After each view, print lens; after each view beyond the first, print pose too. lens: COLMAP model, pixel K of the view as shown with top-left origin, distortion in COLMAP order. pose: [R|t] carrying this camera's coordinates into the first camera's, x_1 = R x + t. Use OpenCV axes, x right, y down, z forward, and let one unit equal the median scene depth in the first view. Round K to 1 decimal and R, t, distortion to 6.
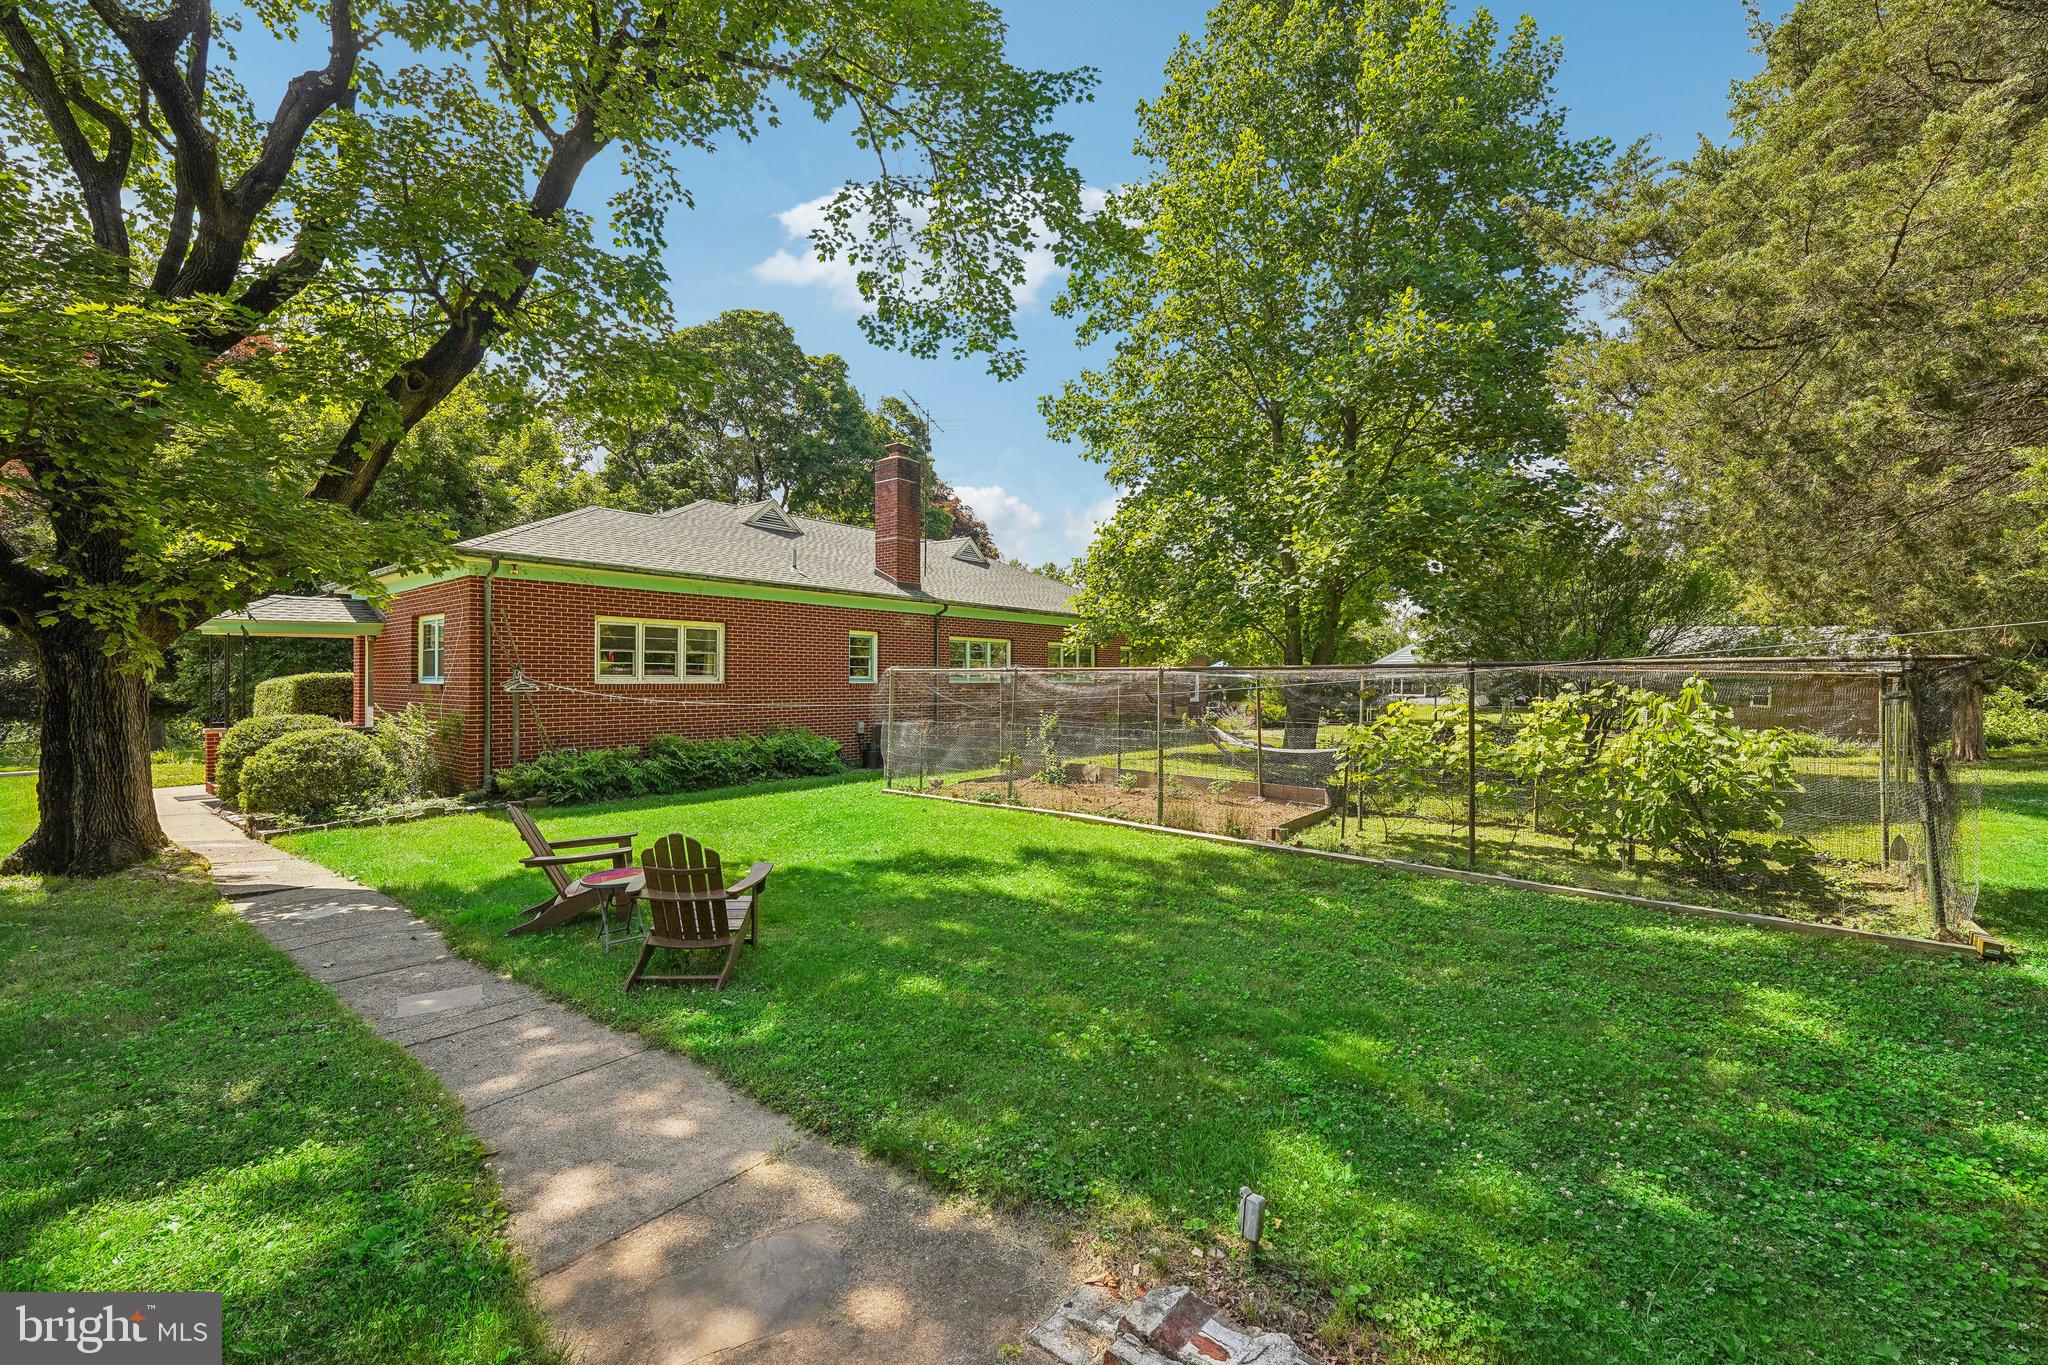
lens RADIAL K [[837.0, 0, 1020.6], [0, 837.0, 684.7], [0, 0, 1]] dist [-0.000500, 0.000108]
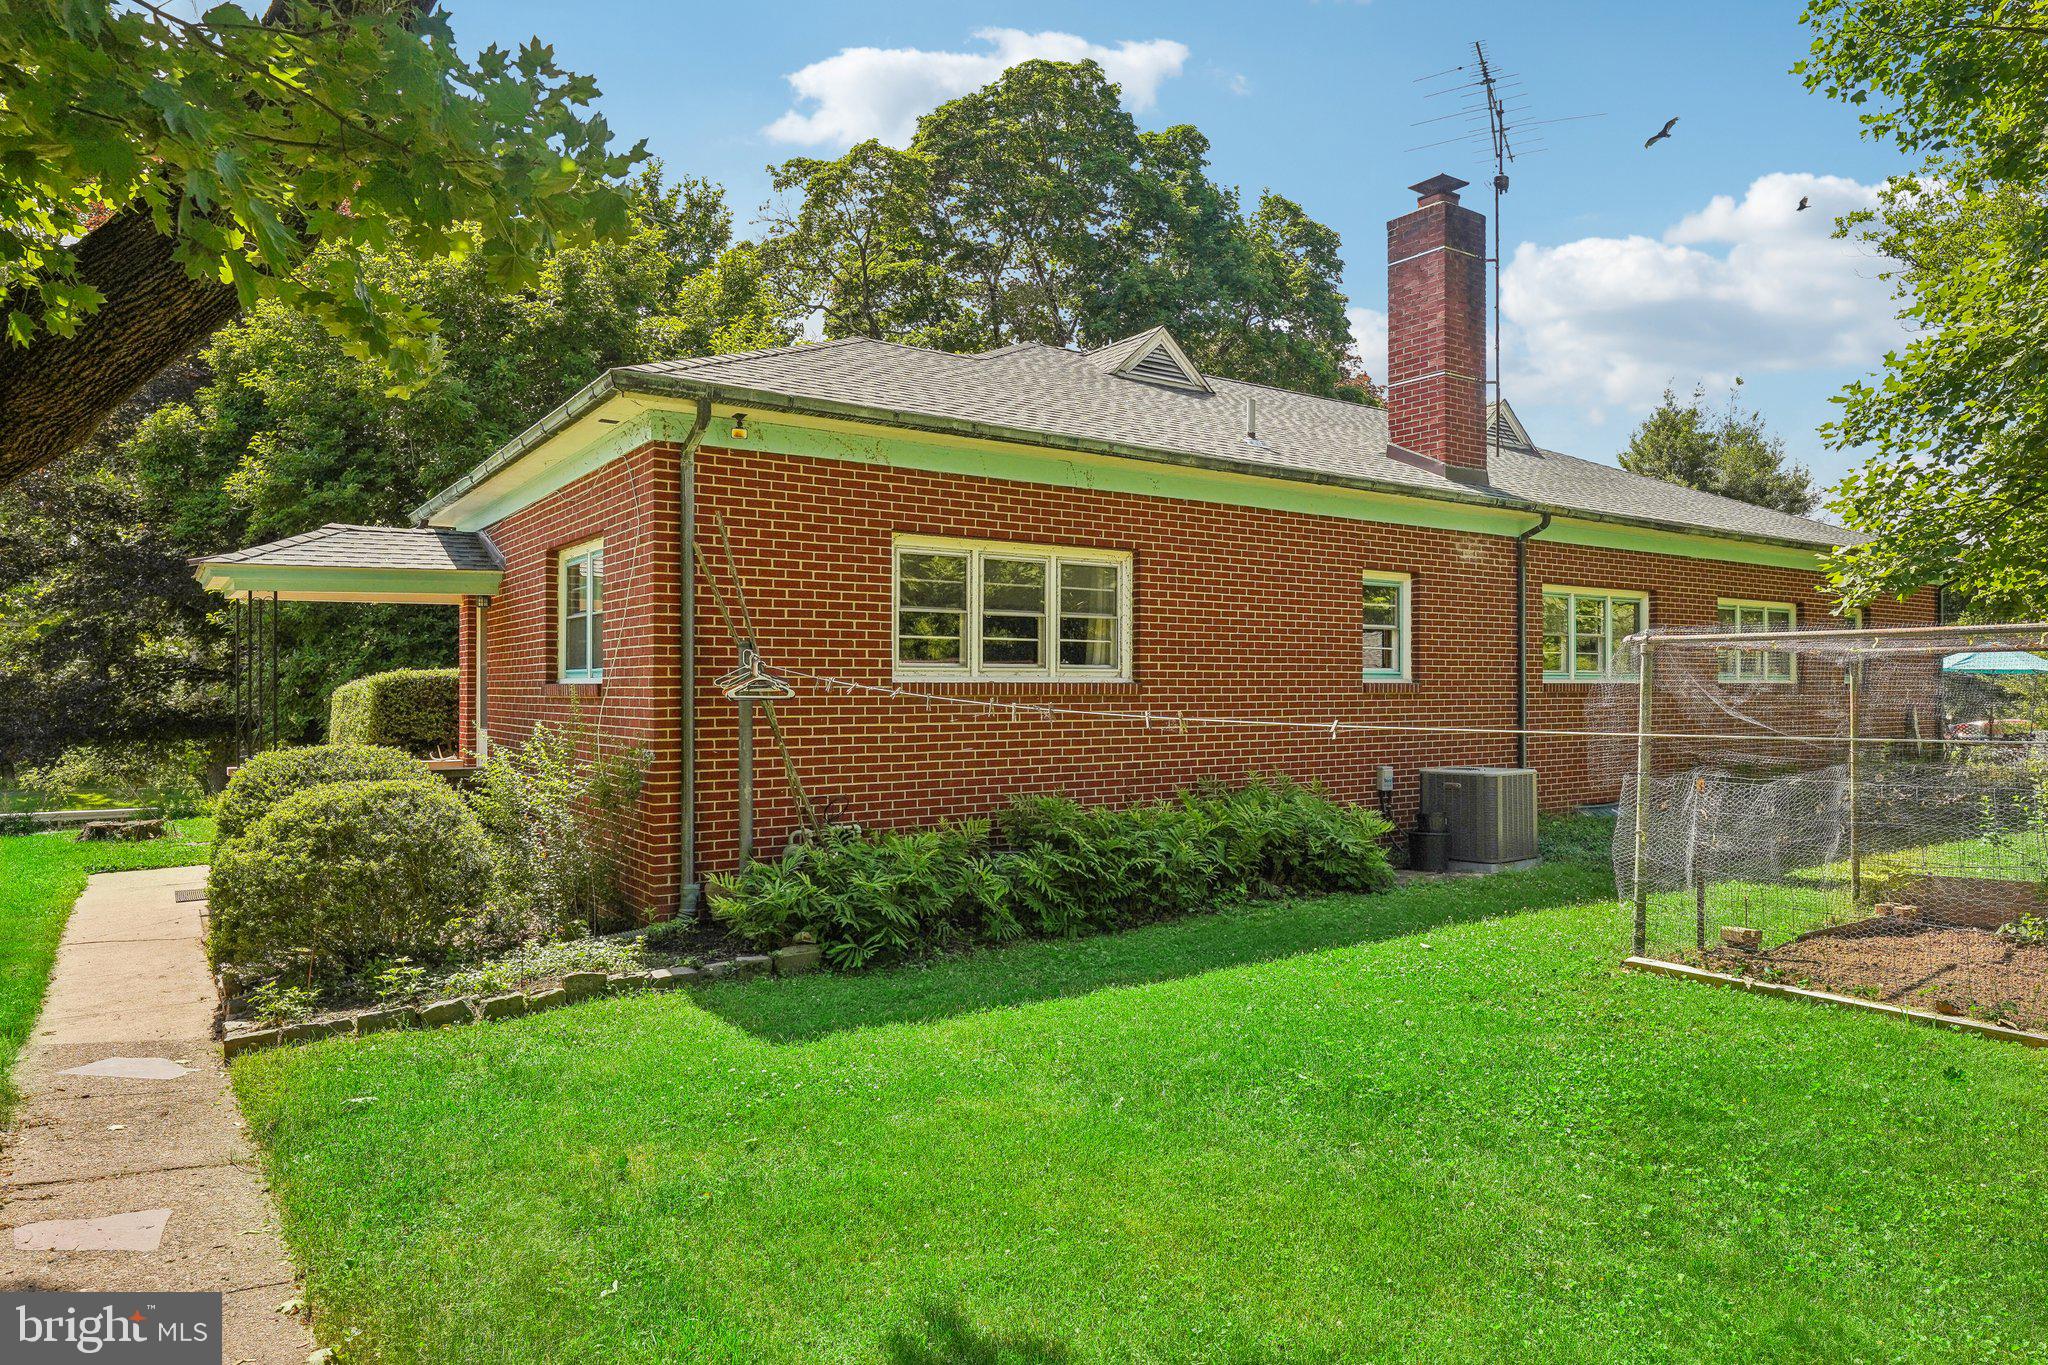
lens RADIAL K [[1222.7, 0, 1025.8], [0, 1222.7, 692.1], [0, 0, 1]] dist [0.003270, -0.000065]
pose [[0.964513, -0.003615, -0.264010, -0.242333], [0.002474, 0.999986, -0.004656, 0.007003], [0.264023, 0.003838, 0.964509, 0.347660]]
